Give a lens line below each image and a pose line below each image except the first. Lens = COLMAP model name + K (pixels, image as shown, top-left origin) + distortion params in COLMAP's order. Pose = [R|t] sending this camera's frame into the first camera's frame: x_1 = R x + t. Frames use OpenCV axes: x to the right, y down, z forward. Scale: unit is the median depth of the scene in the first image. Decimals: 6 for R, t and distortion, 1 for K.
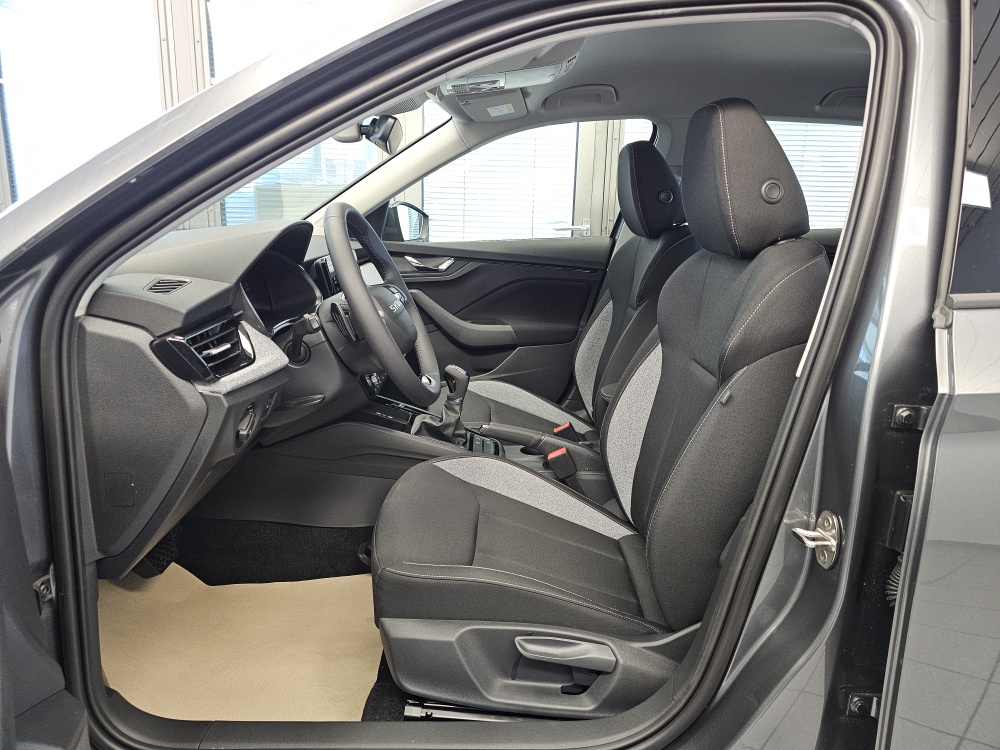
lens RADIAL K [[667.5, 0, 499.0], [0, 667.5, 359.7], [0, 0, 1]] dist [0.023185, -0.001125]
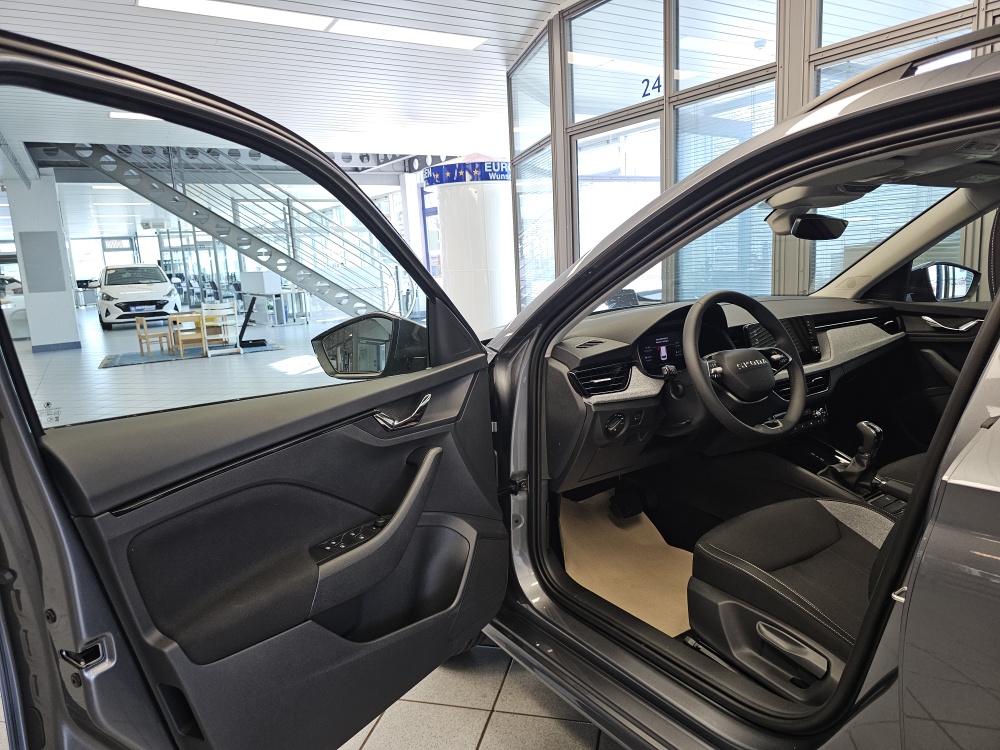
lens RADIAL K [[680.5, 0, 500.0], [0, 680.5, 375.0], [0, 0, 1]] dist [0.032115, -0.004769]
pose [[0.542636, 0.094517, -0.834633, 0.954038], [-0.123525, 0.991825, 0.032008, -0.054221], [0.830836, 0.085729, 0.549875, -0.244455]]
